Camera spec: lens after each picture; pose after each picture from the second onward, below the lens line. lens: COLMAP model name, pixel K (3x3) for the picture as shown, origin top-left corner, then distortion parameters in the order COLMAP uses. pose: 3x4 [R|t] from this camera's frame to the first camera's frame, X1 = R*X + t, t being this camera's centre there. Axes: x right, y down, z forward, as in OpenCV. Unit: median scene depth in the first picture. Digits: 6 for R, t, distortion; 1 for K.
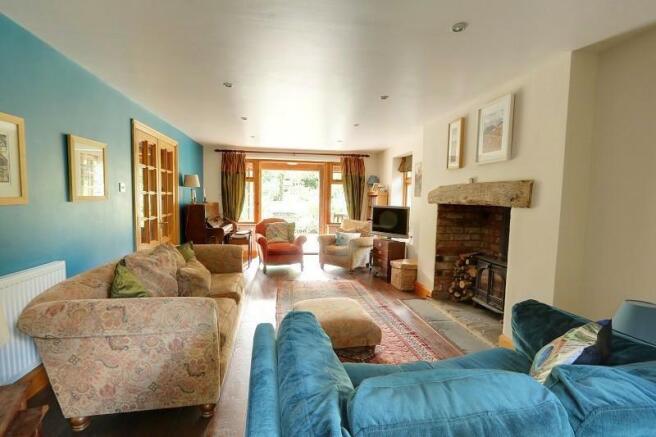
lens RADIAL K [[294.8, 0, 327.0], [0, 294.8, 218.5], [0, 0, 1]] dist [-0.001860, 0.000011]
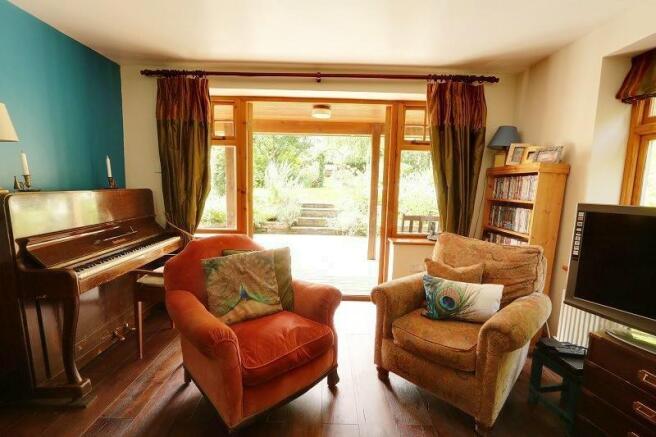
lens RADIAL K [[294.8, 0, 328.1], [0, 294.8, 219.5], [0, 0, 1]] dist [-0.001860, 0.000011]
pose [[0.988374, 0.019758, -0.150756, -0.027710], [-0.012591, 0.998751, 0.048349, -0.032074], [0.151523, -0.045889, 0.987388, 0.555516]]
